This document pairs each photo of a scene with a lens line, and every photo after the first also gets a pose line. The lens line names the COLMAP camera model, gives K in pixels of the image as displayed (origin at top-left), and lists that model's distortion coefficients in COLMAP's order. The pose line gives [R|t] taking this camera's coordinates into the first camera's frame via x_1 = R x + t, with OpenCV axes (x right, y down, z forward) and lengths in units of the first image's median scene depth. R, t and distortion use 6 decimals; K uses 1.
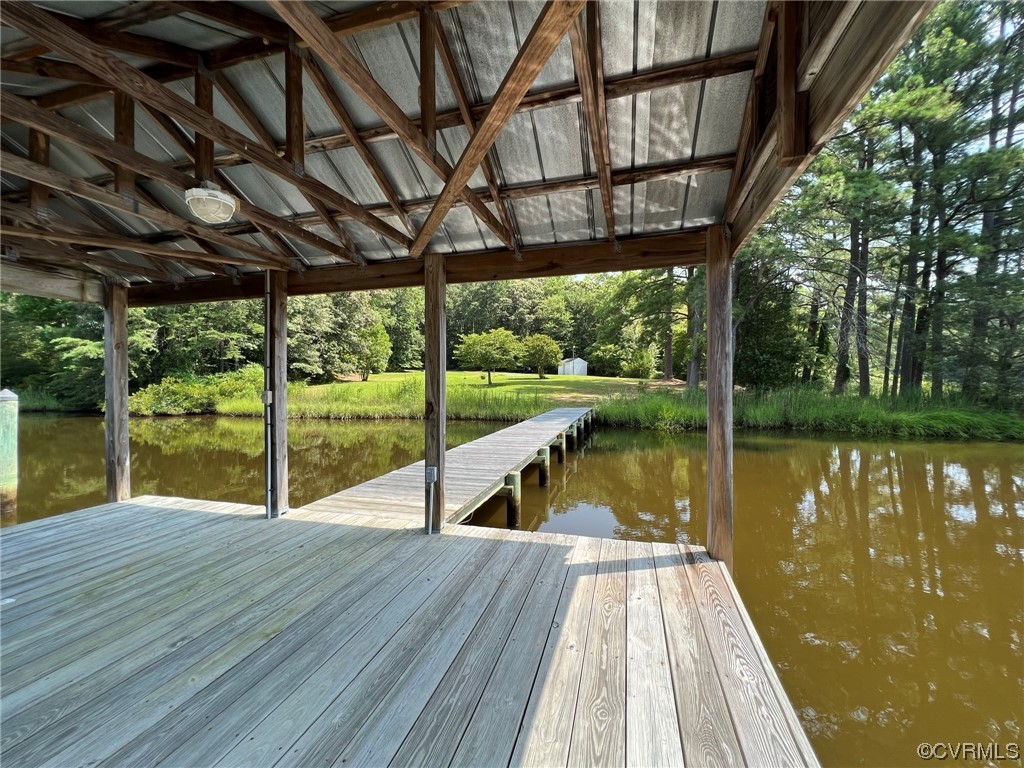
lens RADIAL K [[413.4, 0, 512.0], [0, 413.4, 384.0], [0, 0, 1]] dist [-0.001334, 0.000383]
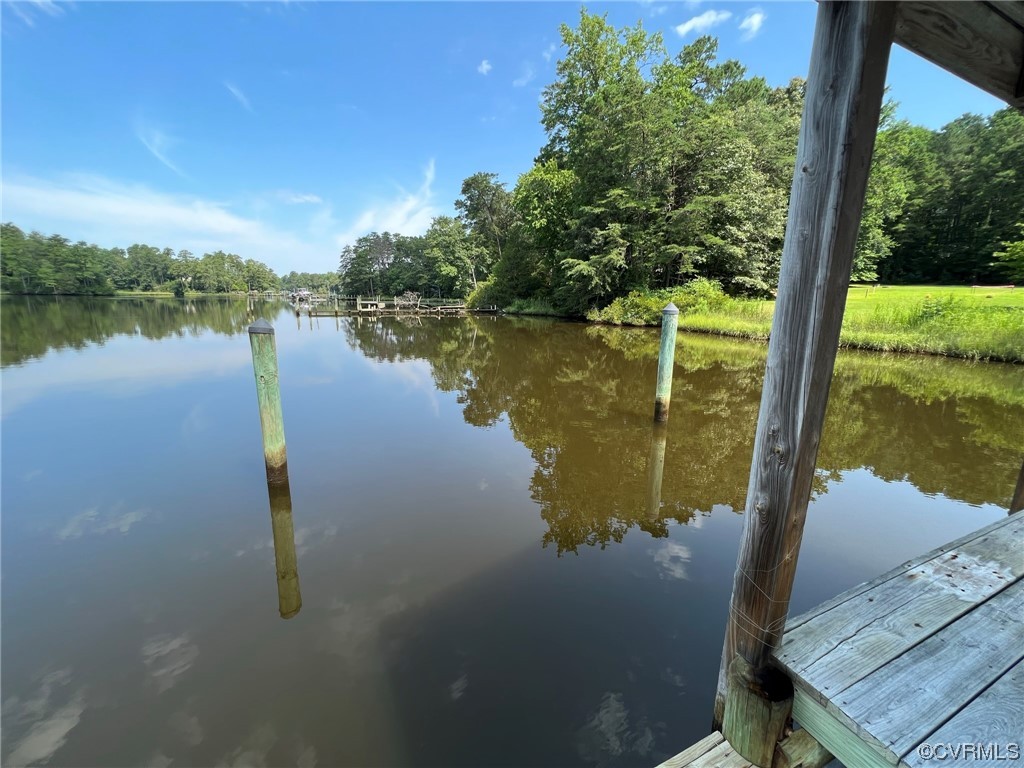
lens RADIAL K [[413.4, 0, 512.0], [0, 413.4, 384.0], [0, 0, 1]] dist [-0.001334, 0.000383]
pose [[0.643728, 0.175638, -0.744826, -0.122045], [-0.022623, 0.977247, 0.210893, 0.000289], [0.764920, -0.118908, 0.633055, 0.007568]]
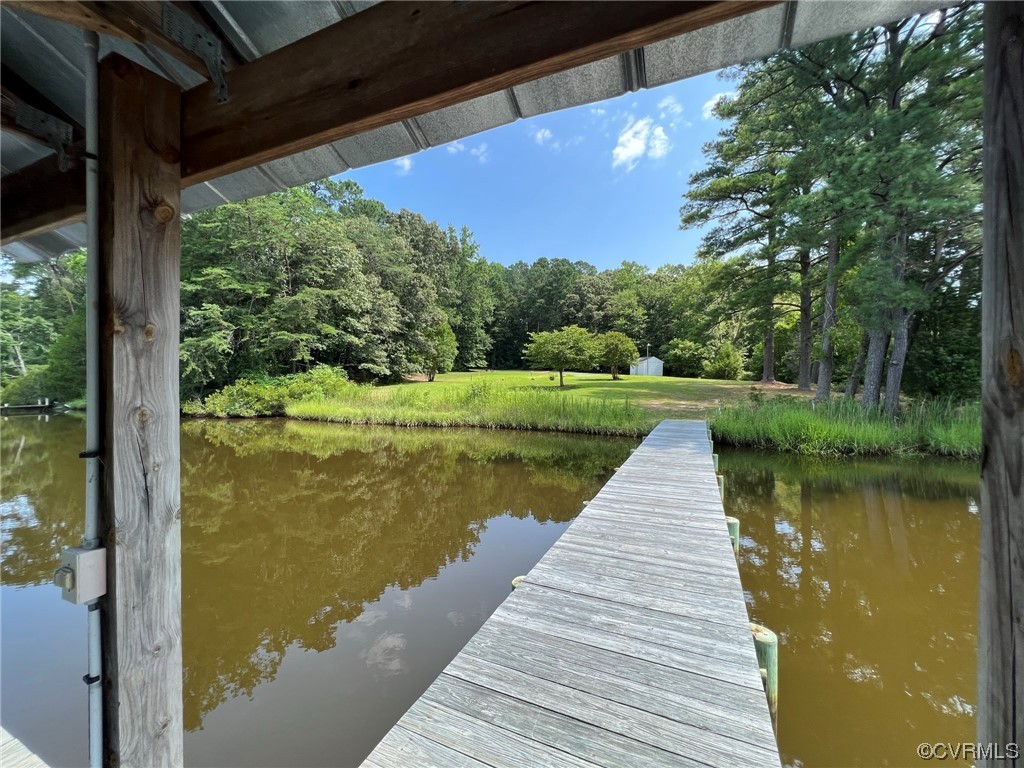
lens RADIAL K [[413.4, 0, 512.0], [0, 413.4, 384.0], [0, 0, 1]] dist [-0.001334, 0.000383]
pose [[0.989132, 0.006210, -0.146897, -0.030995], [-0.005647, 0.999975, 0.004253, -0.008780], [0.146920, -0.003377, 0.989143, 0.081542]]
